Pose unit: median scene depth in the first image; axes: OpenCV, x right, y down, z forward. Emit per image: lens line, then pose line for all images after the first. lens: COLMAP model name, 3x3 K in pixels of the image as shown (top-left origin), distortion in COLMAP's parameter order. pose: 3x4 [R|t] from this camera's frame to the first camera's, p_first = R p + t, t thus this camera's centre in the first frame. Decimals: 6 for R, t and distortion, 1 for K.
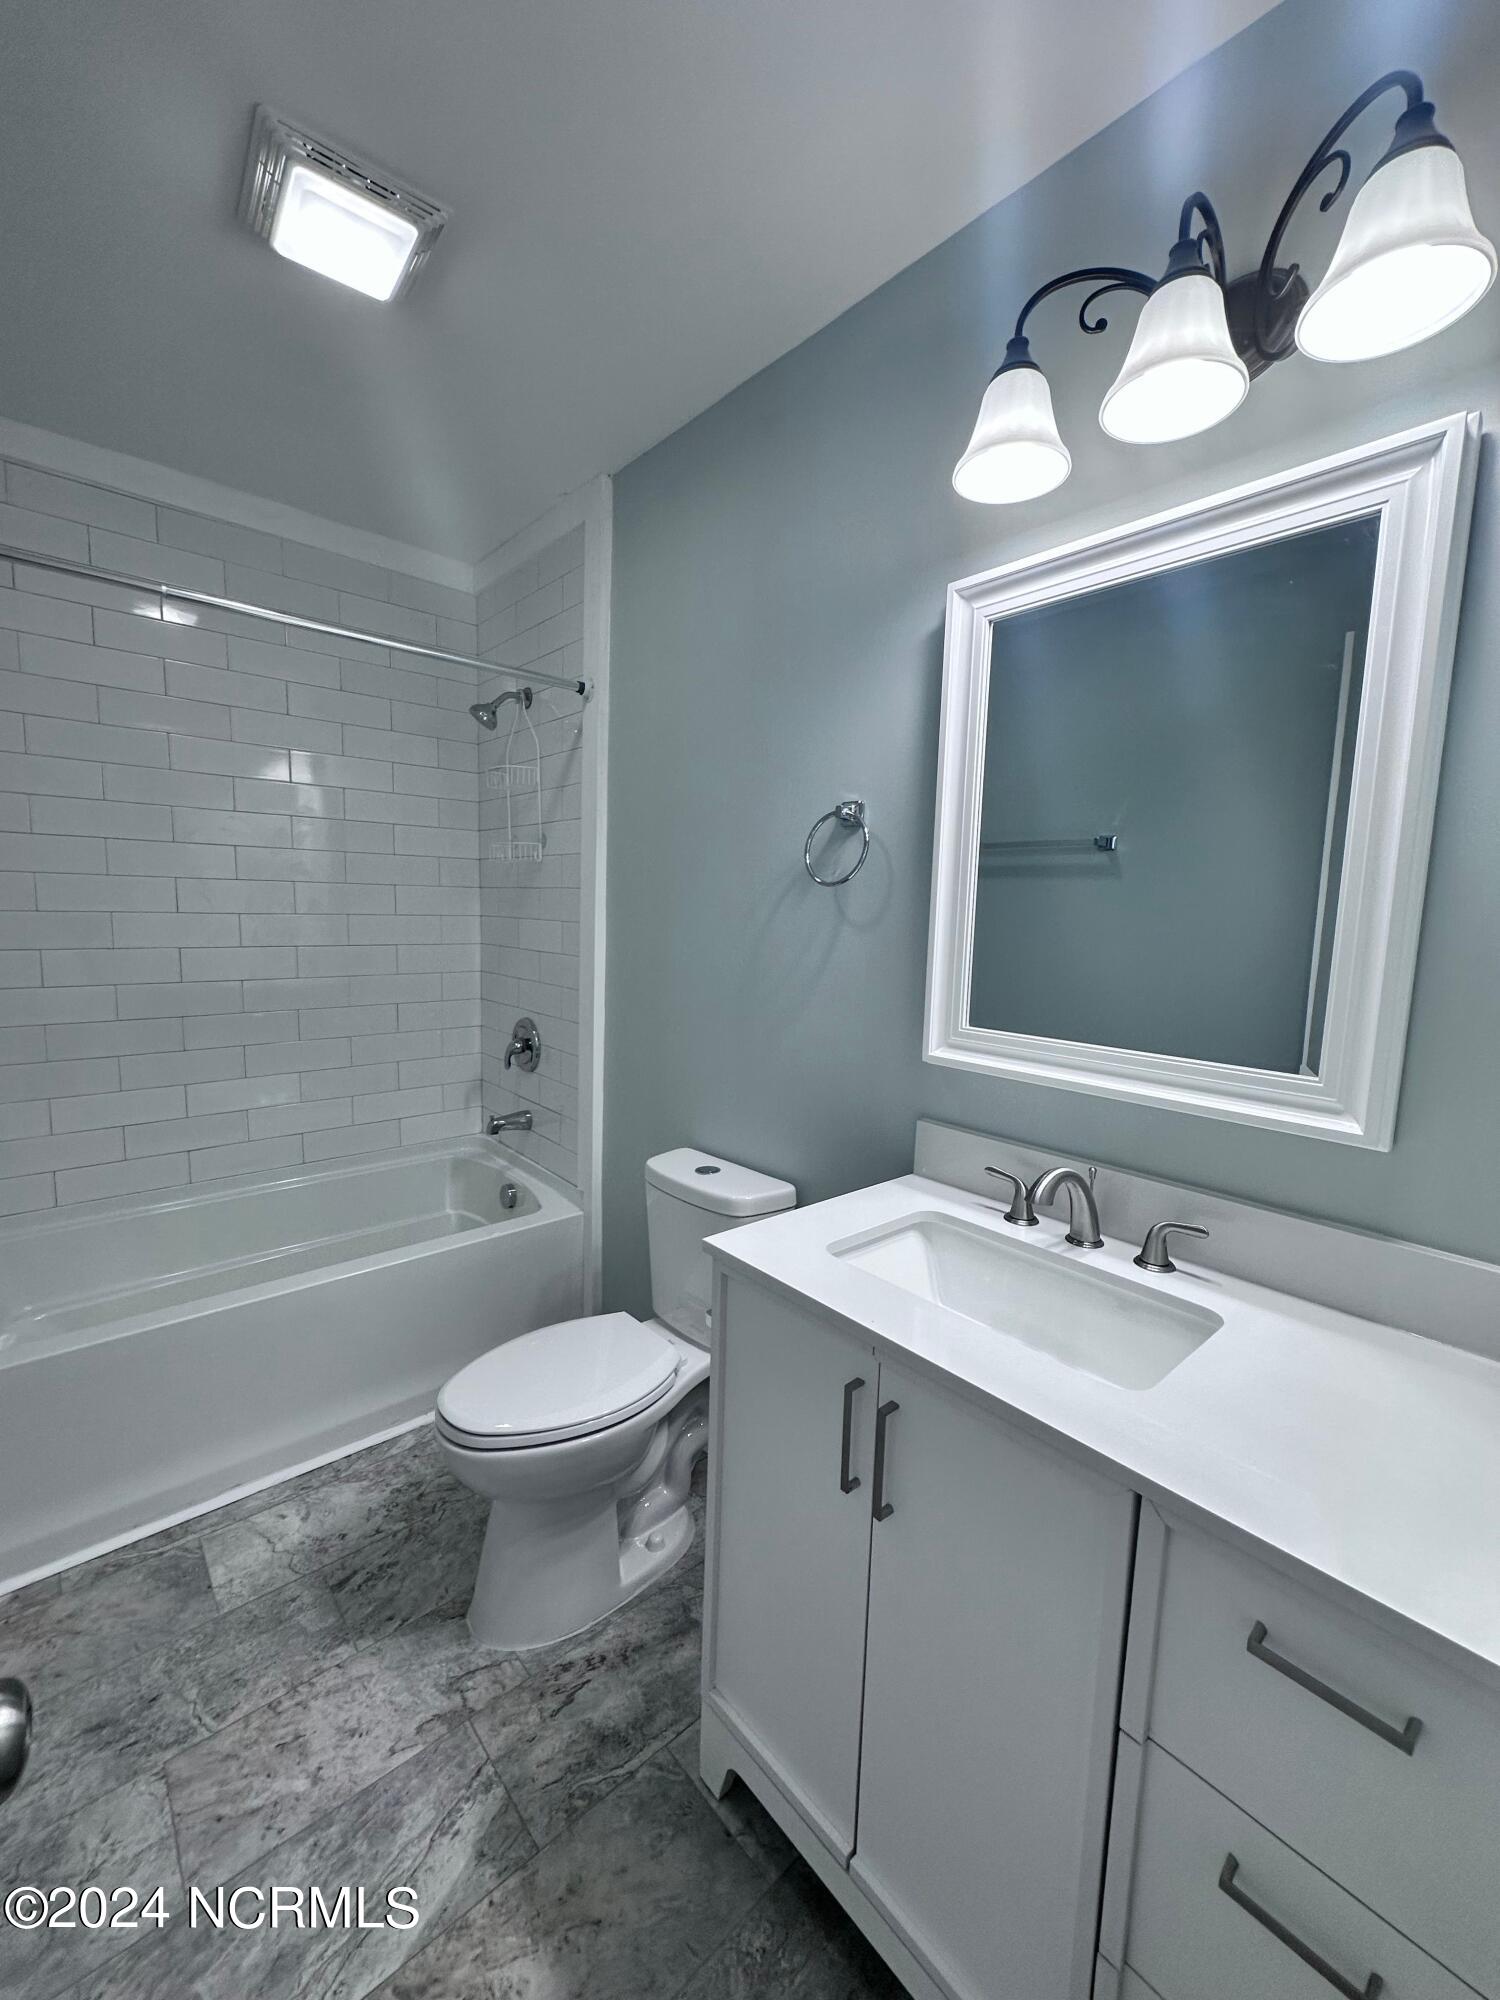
lens RADIAL K [[794.3, 0, 750.0], [0, 794.3, 1000.0], [0, 0, 1]] dist [-0.003288, 0.001789]
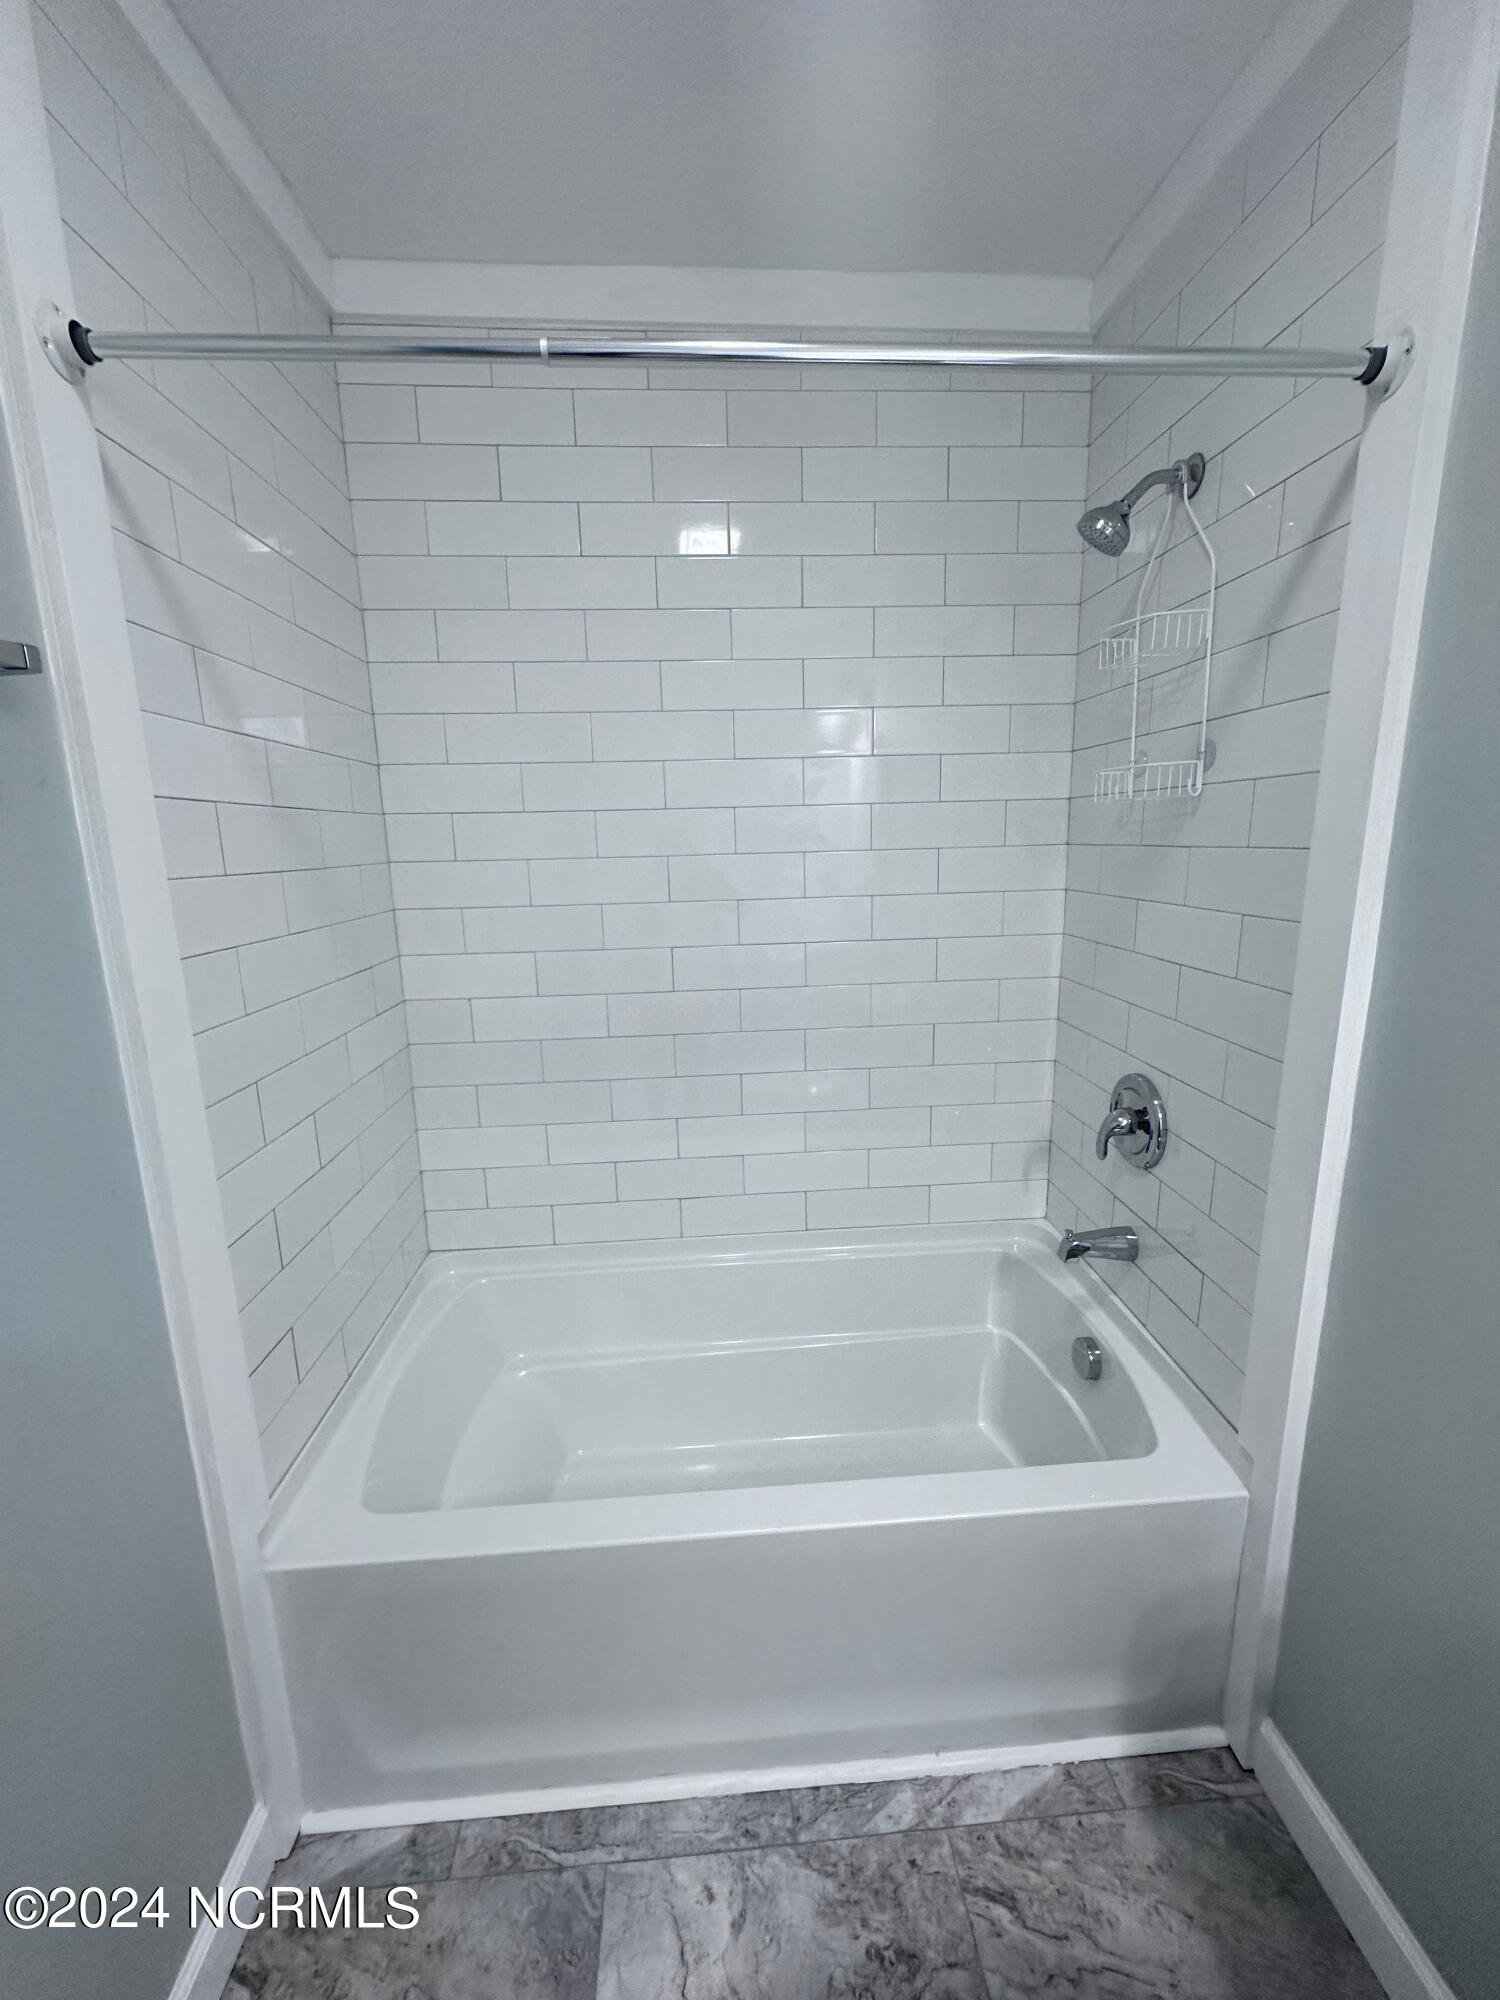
lens RADIAL K [[800.5, 0, 750.0], [0, 800.5, 1000.0], [0, 0, 1]] dist [-0.002047, 0.003455]
pose [[0.786984, 0.078670, -0.611937, -0.163788], [-0.027236, 0.995300, 0.092929, -0.081887], [0.616372, -0.056467, 0.785428, 0.397848]]
